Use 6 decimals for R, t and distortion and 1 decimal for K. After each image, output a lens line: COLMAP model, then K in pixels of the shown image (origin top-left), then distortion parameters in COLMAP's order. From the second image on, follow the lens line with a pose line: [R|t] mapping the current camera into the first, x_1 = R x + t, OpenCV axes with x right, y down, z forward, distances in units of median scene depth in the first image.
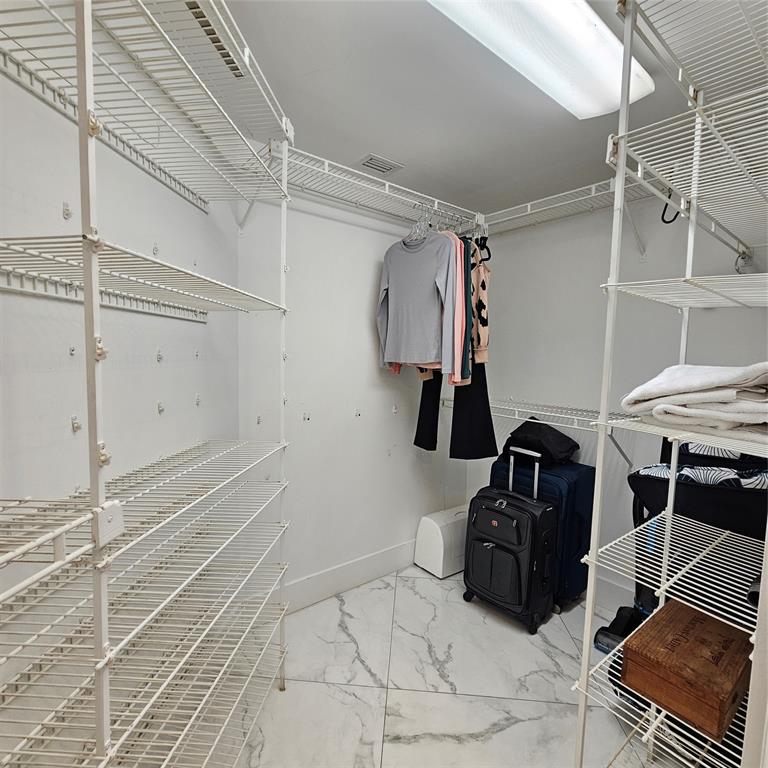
lens RADIAL K [[415.9, 0, 382.6], [0, 415.9, 387.4], [0, 0, 1]] dist [-0.004697, 0.003007]
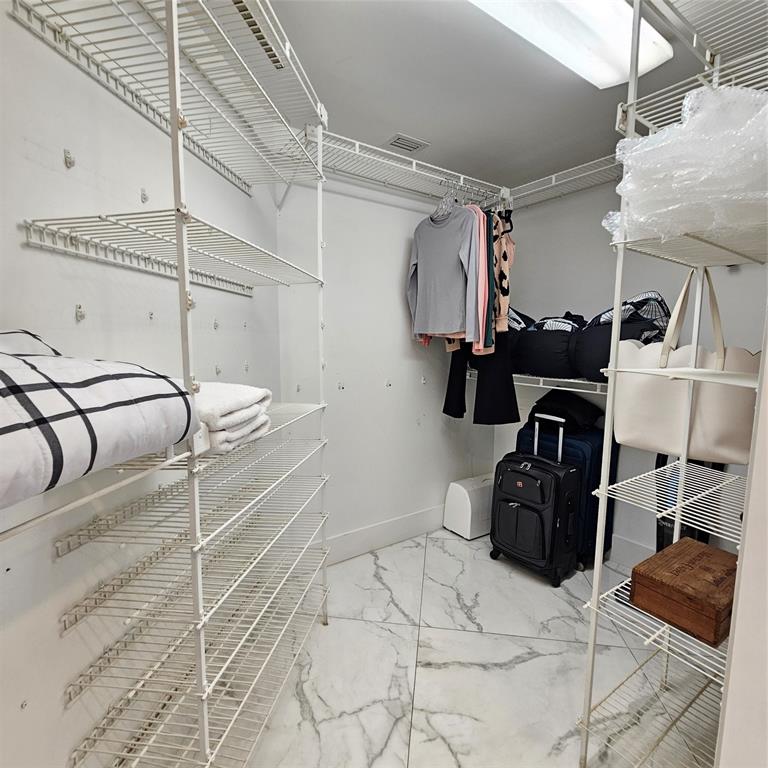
lens RADIAL K [[415.9, 0, 382.5], [0, 415.9, 387.1], [0, 0, 1]] dist [-0.004697, 0.003007]
pose [[0.997604, -0.010809, -0.068332, -0.004002], [0.013149, 0.999339, 0.033894, 0.051534], [0.067920, -0.034711, 0.997087, -0.088689]]
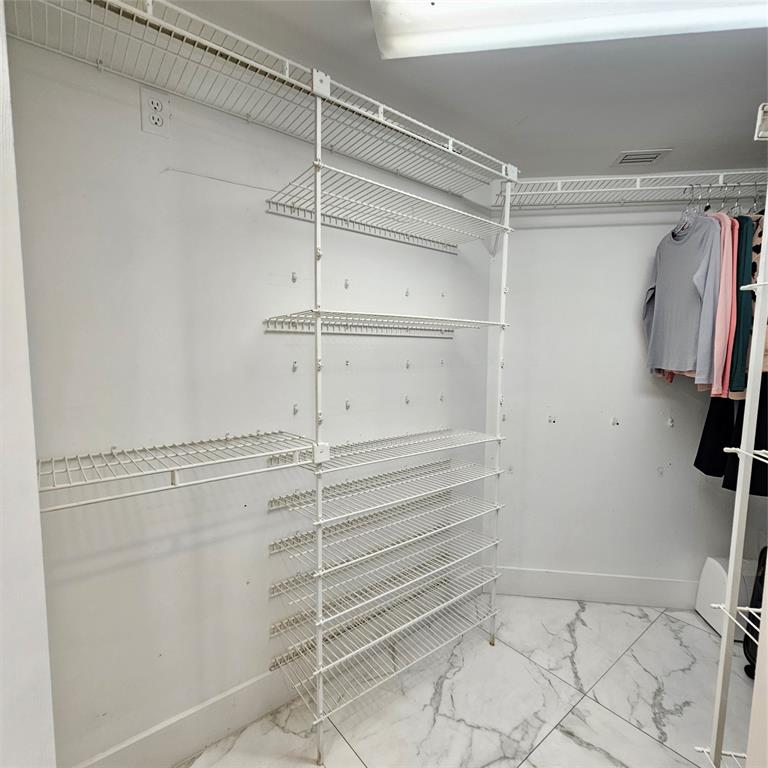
lens RADIAL K [[415.9, 0, 385.4], [0, 415.9, 388.4], [0, 0, 1]] dist [-0.004697, 0.003007]
pose [[0.696249, 0.046330, -0.716304, 0.369438], [-0.047039, 0.998715, 0.018874, -0.011888], [0.716258, 0.020553, 0.697533, -0.062443]]
